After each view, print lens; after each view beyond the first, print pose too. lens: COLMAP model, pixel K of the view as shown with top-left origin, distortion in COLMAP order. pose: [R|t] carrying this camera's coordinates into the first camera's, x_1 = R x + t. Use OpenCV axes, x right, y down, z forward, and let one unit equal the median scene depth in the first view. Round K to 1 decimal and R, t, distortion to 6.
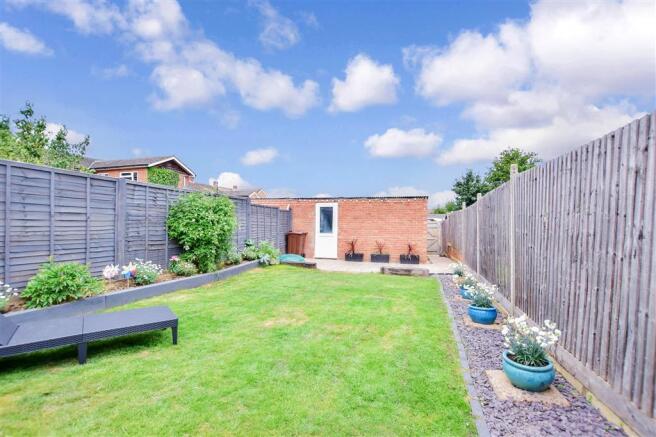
lens RADIAL K [[289.9, 0, 328.0], [0, 289.9, 218.5], [0, 0, 1]] dist [-0.027187, -0.000130]
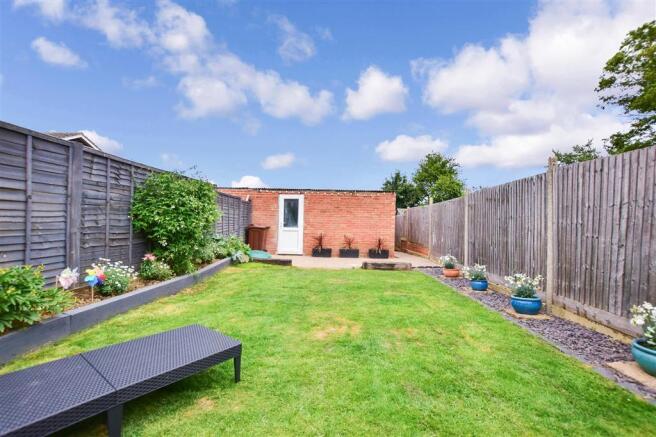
lens RADIAL K [[289.9, 0, 328.0], [0, 289.9, 218.5], [0, 0, 1]] dist [-0.027187, -0.000130]
pose [[0.965477, 0.011646, 0.260227, -0.263113], [-0.014865, 0.999835, 0.010404, 0.021967], [-0.260063, -0.013913, 0.965491, 0.150397]]
